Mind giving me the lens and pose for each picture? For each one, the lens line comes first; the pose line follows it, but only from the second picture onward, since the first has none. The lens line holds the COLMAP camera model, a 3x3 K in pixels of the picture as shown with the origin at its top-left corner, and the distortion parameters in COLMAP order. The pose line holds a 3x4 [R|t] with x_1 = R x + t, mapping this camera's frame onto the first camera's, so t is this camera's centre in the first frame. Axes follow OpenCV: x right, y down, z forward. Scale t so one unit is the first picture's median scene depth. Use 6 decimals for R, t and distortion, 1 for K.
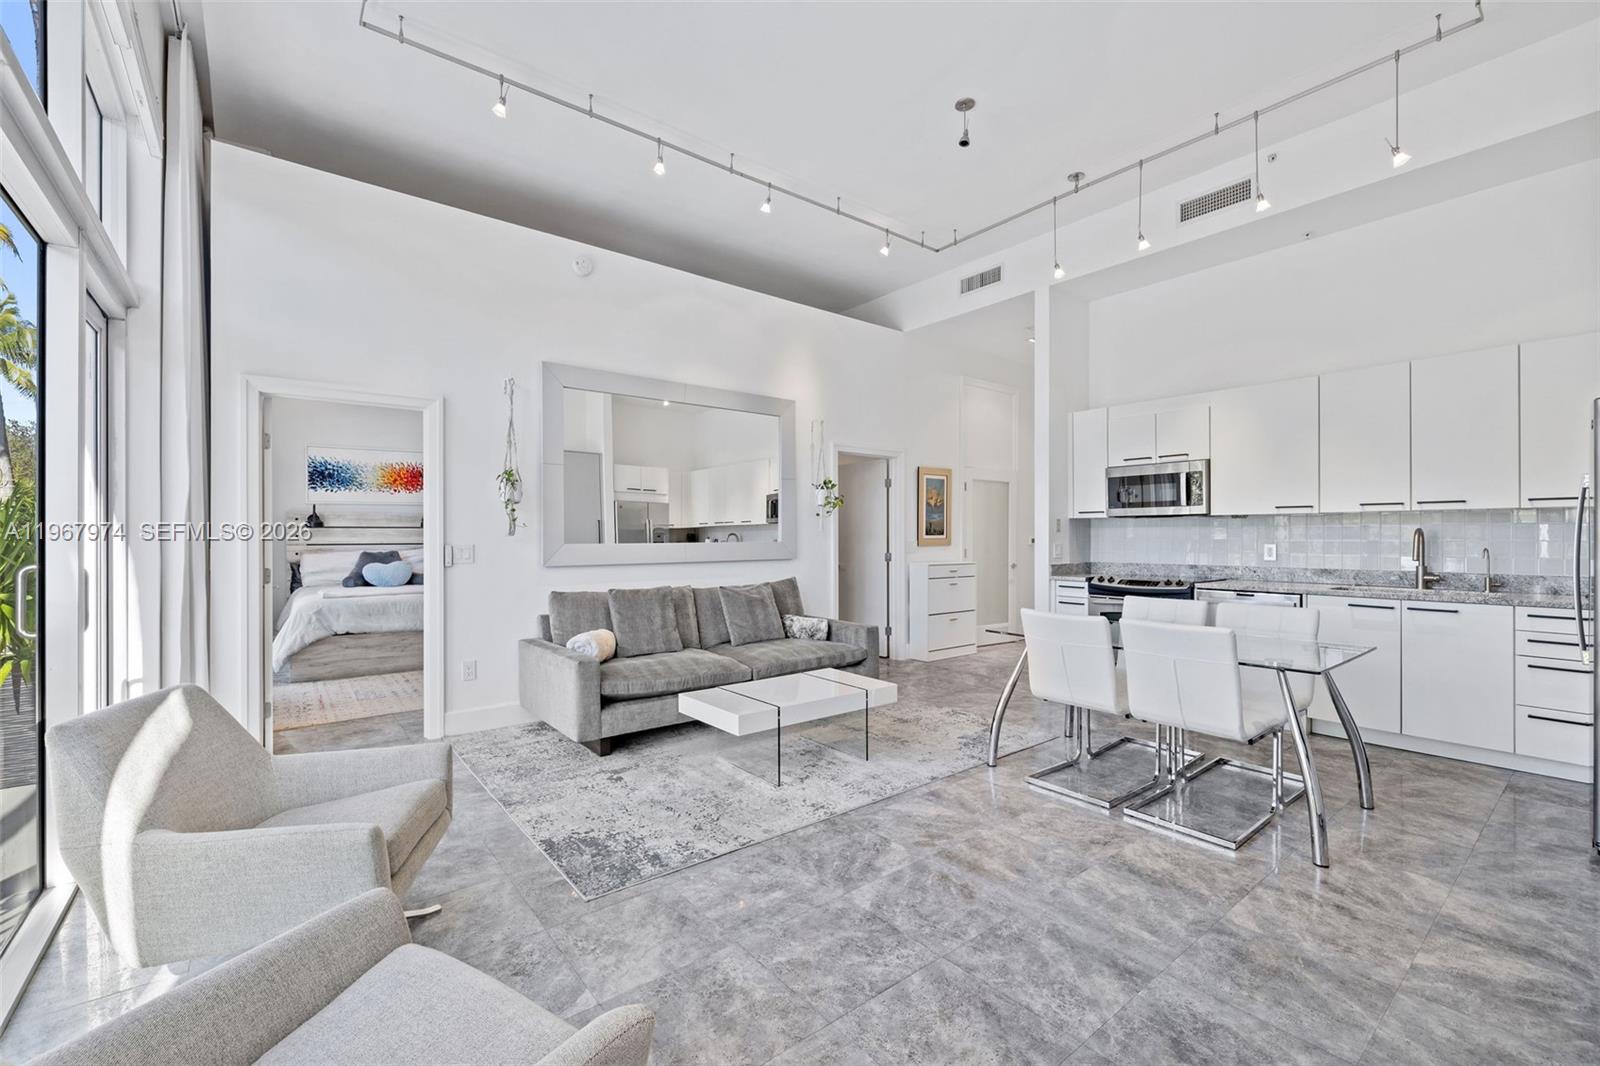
lens RADIAL K [[677.1, 0, 800.0], [0, 677.1, 533.0], [0, 0, 1]] dist [-0.001622, -0.000246]
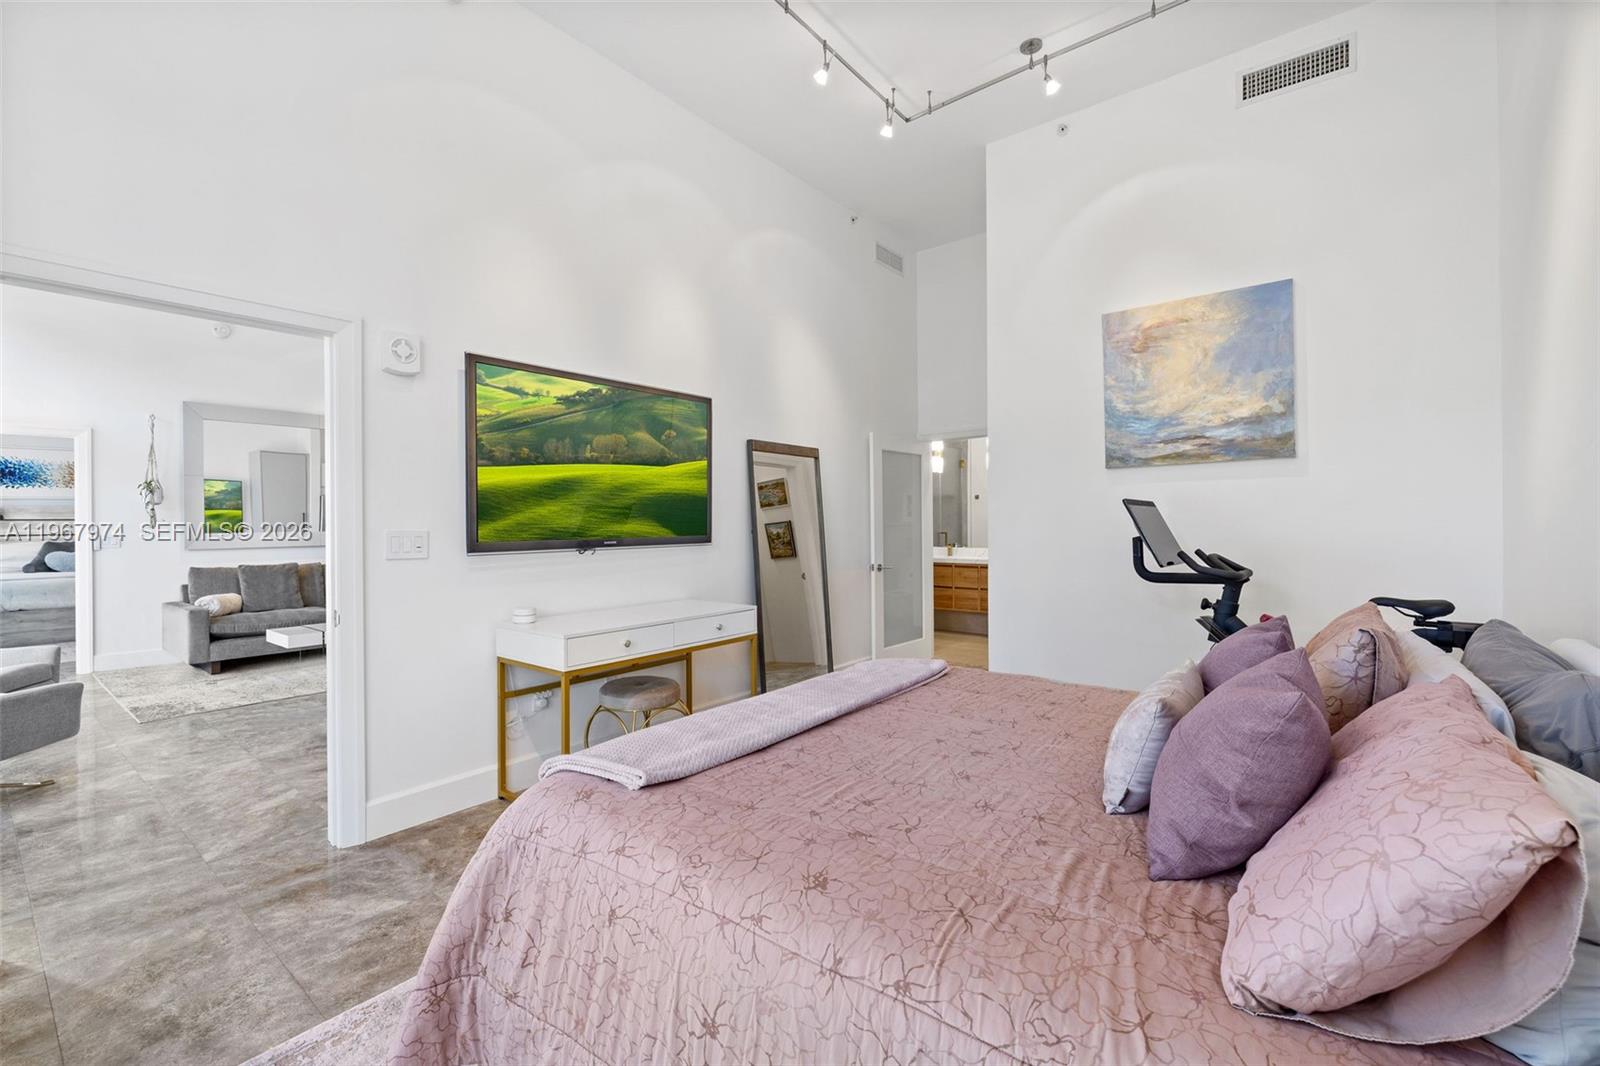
lens RADIAL K [[675.2, 0, 788.7], [0, 675.2, 520.1], [0, 0, 1]] dist [-0.000753, -0.000279]
pose [[0.974841, -0.004924, 0.222849, 0.621421], [0.004603, 0.999987, 0.001963, -0.009597], [-0.222856, -0.000888, 0.974851, -0.743898]]
